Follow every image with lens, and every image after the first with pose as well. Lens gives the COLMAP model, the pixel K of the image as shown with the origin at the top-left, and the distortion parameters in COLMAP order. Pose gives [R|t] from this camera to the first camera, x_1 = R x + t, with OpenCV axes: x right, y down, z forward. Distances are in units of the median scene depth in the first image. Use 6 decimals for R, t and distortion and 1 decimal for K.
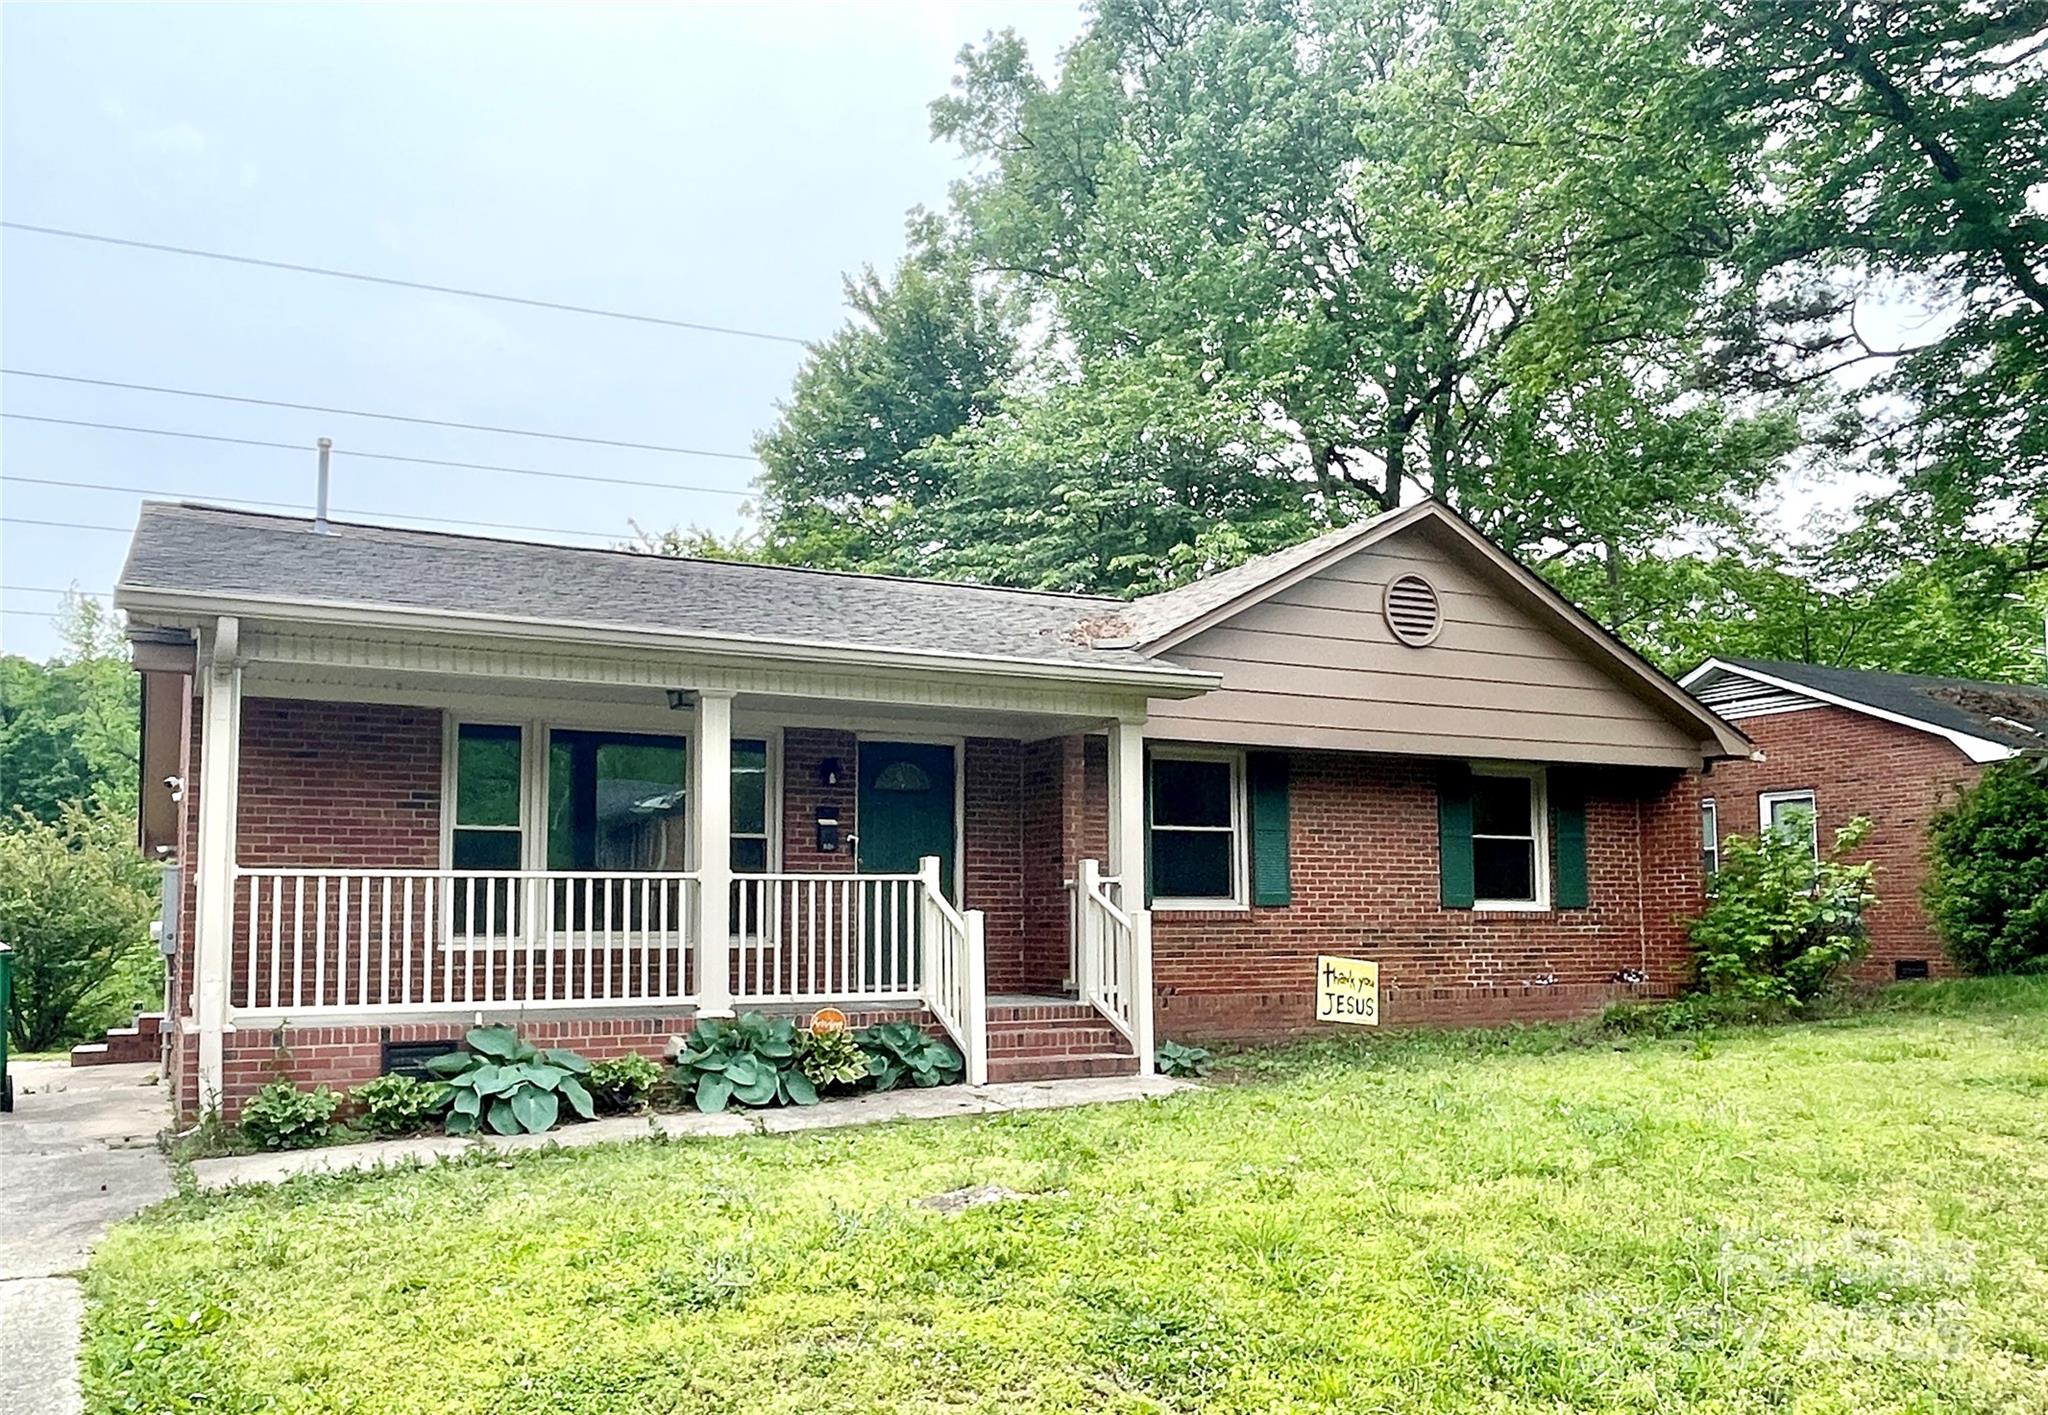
lens RADIAL K [[1941.3, 0, 1019.0], [0, 1941.3, 788.5], [0, 0, 1]] dist [0.045769, 0.004947]
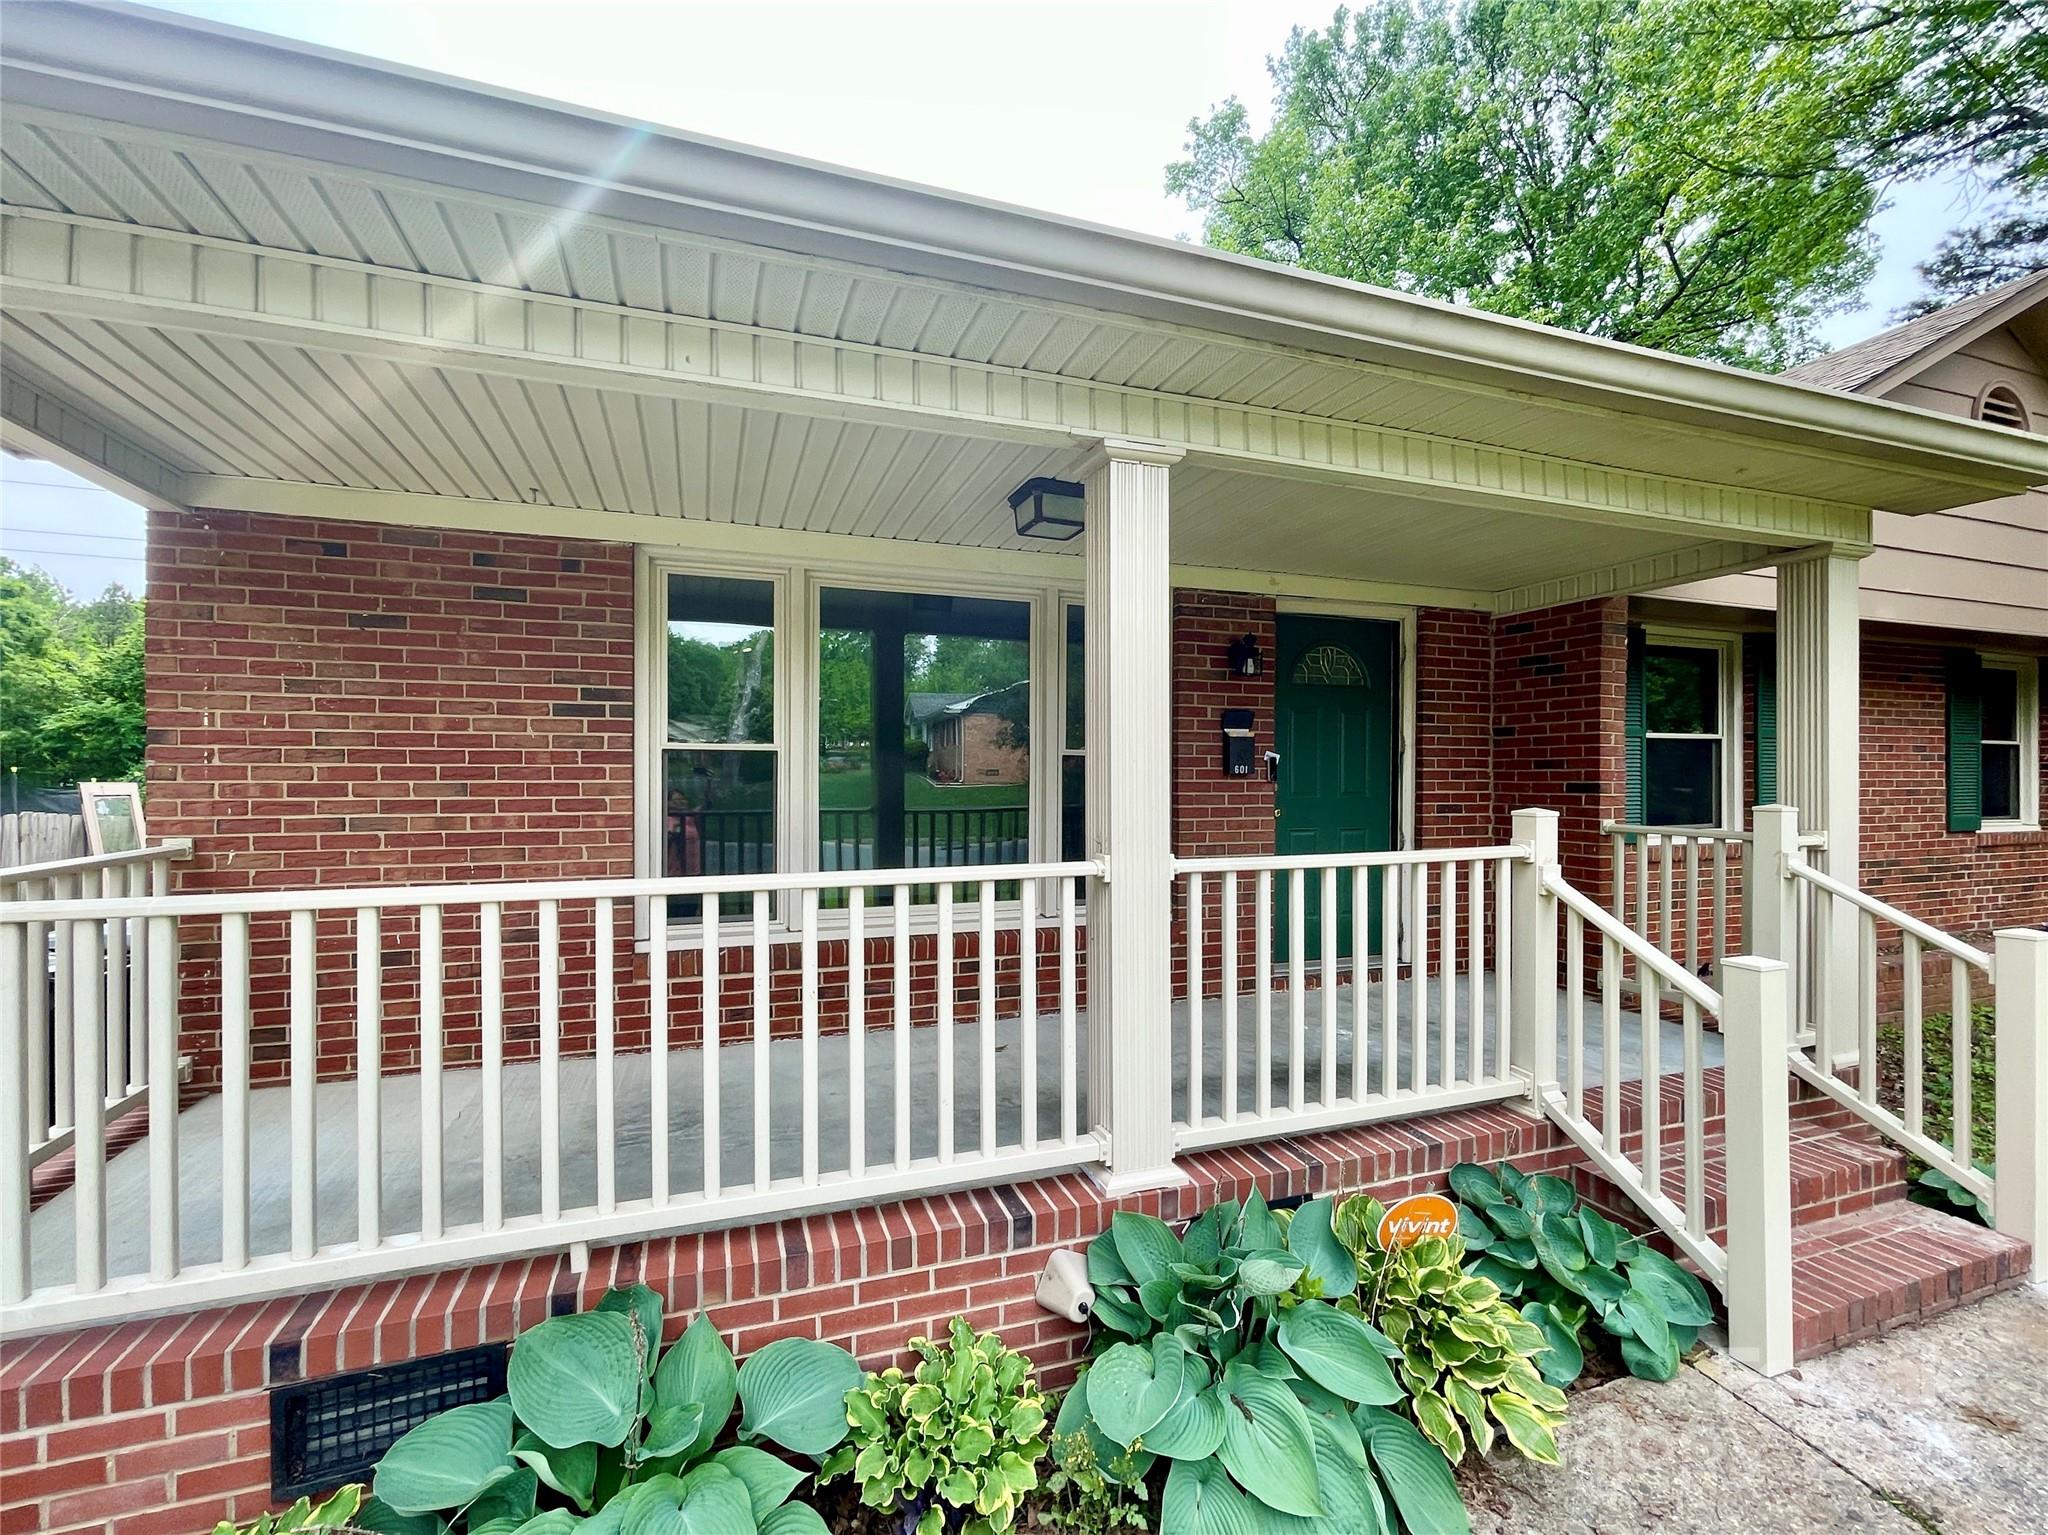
lens RADIAL K [[833.0, 0, 1030.6], [0, 833.0, 767.7], [0, 0, 1]] dist [-0.001752, 0.003492]
pose [[0.995701, 0.001732, -0.092606, -0.143136], [0.005707, 0.996778, 0.080004, 0.006049], [0.092446, -0.080188, 0.992484, 0.709027]]
